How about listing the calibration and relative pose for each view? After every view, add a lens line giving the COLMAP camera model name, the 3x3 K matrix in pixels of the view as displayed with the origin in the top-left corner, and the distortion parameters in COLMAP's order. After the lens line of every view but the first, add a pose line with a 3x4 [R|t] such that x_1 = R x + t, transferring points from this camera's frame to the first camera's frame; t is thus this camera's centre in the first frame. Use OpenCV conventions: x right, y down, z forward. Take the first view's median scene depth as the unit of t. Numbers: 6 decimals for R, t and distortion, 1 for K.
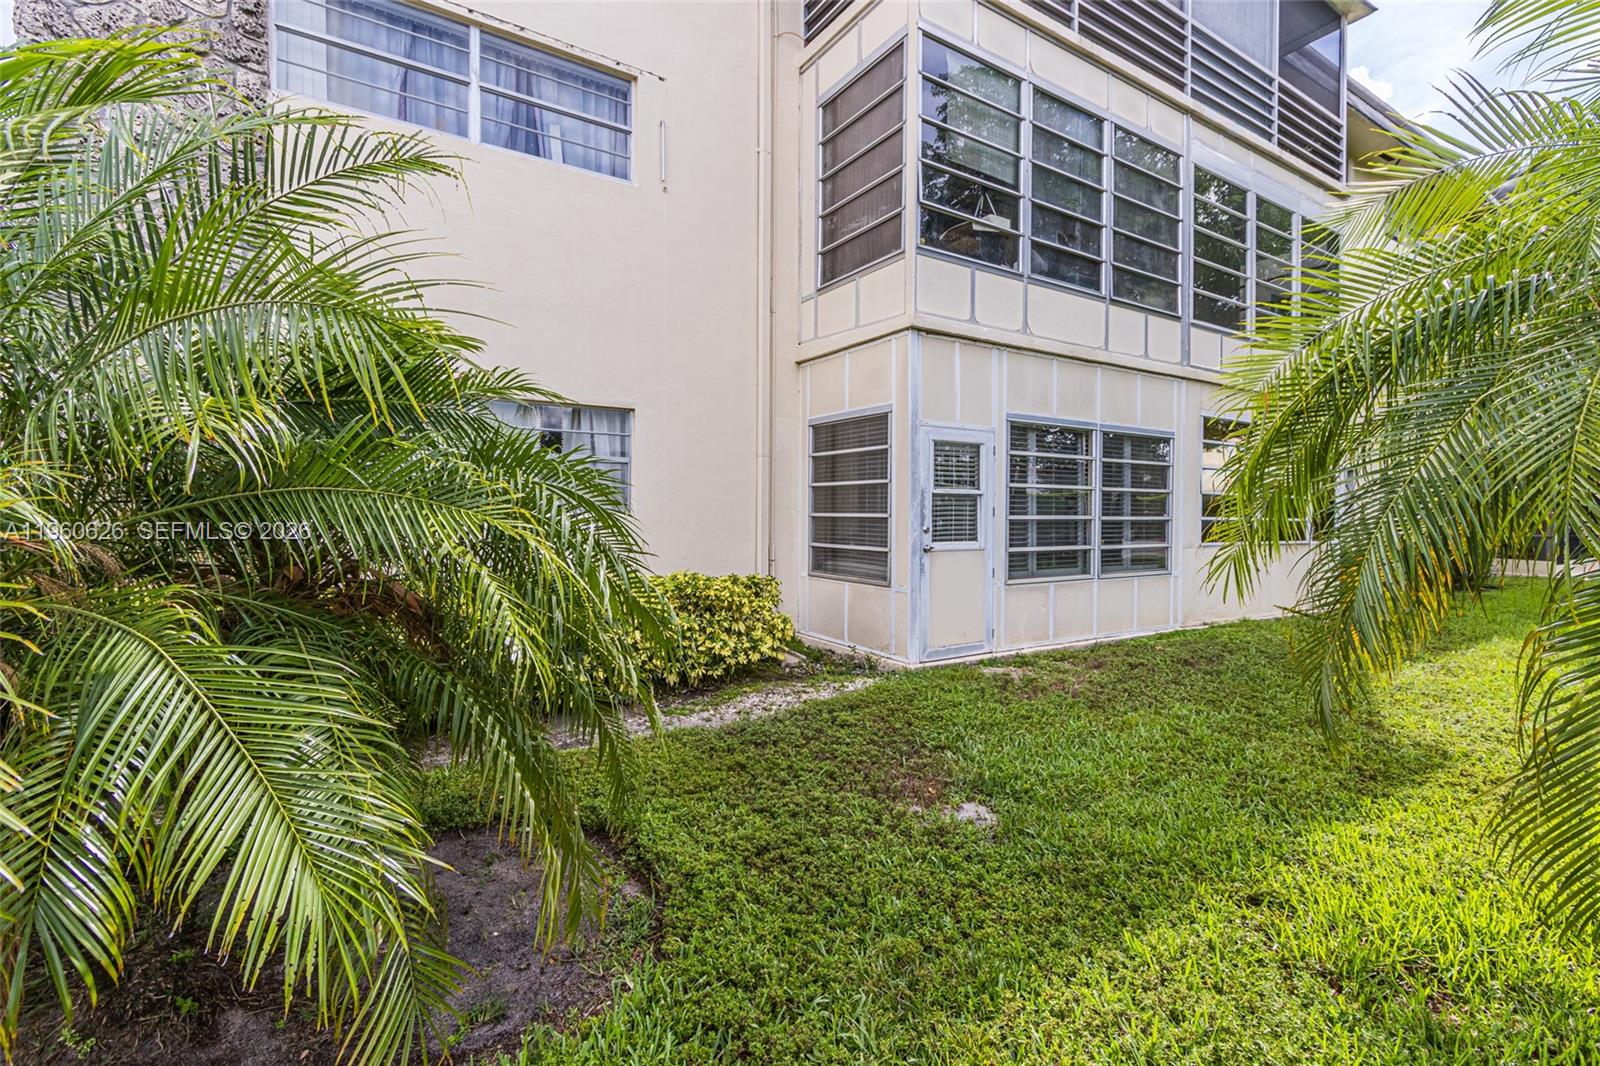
lens RADIAL K [[726.5, 0, 801.2], [0, 726.5, 532.2], [0, 0, 1]] dist [0.002404, 0.000095]
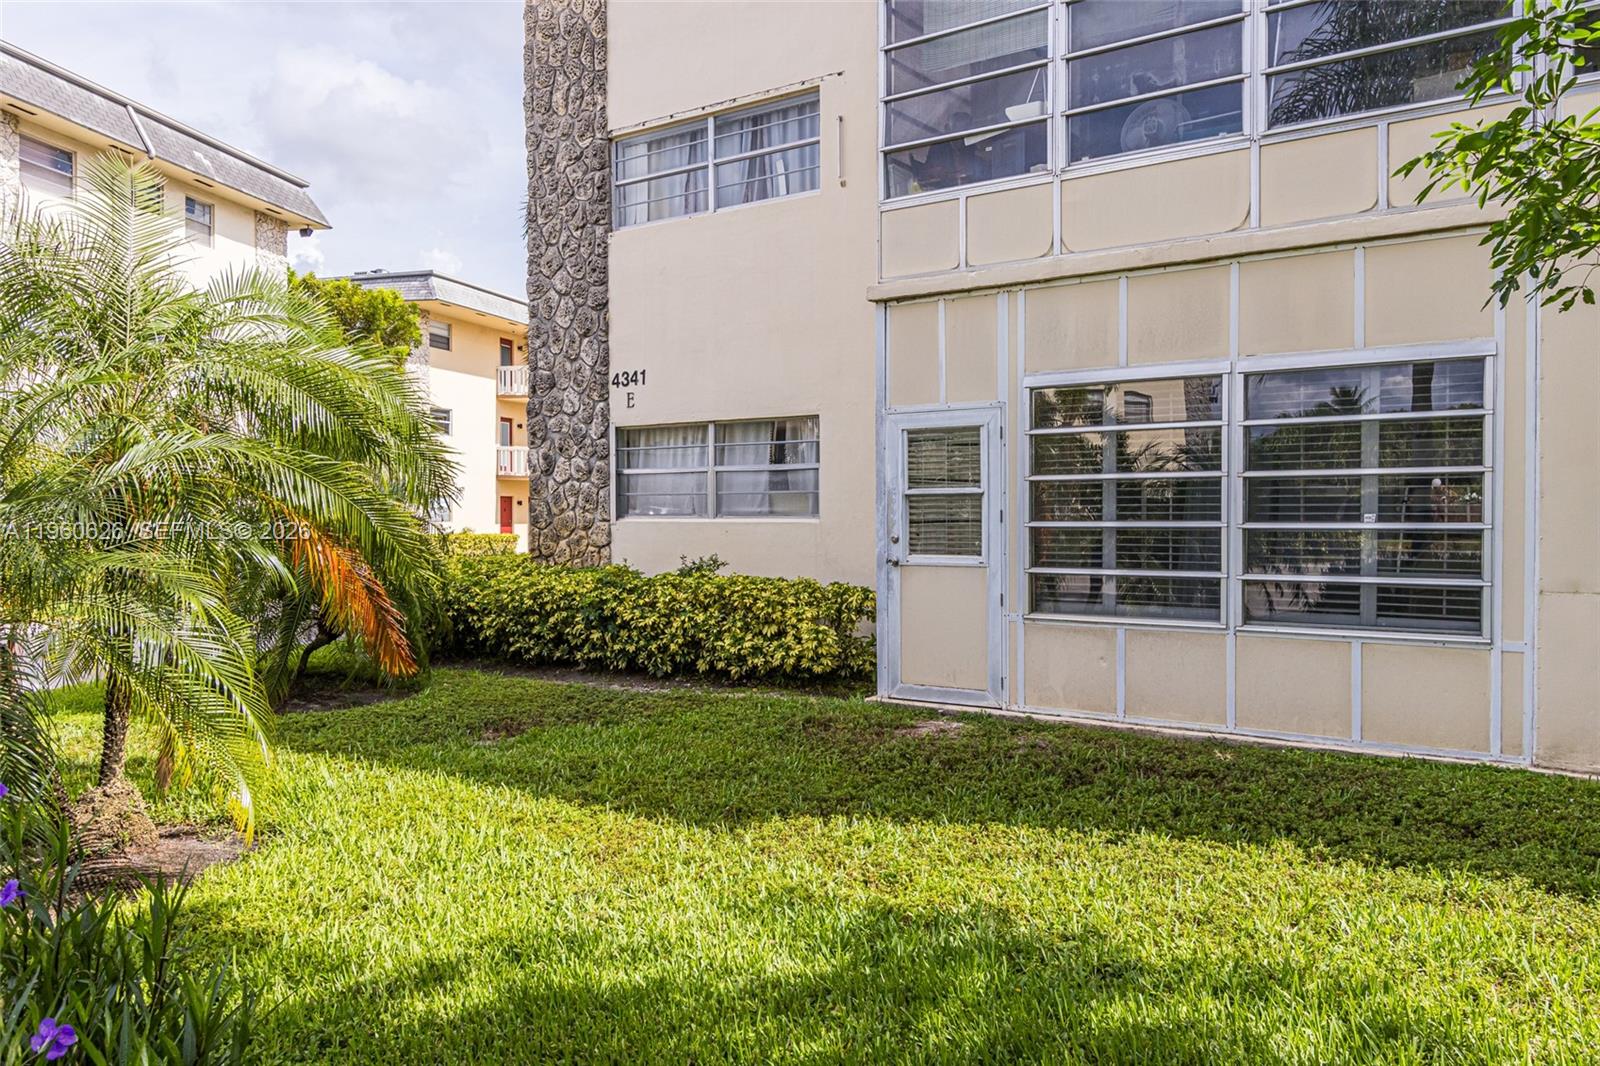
lens RADIAL K [[1253.0, 0, 801.3], [0, 1253.0, 529.7], [0, 0, 1]] dist [-0.011773, -0.002501]
pose [[0.345721, 0.009374, -0.938291, 1.388354], [-0.014889, 0.999879, 0.004504, -0.017616], [0.938219, 0.012413, 0.345818, 0.383175]]
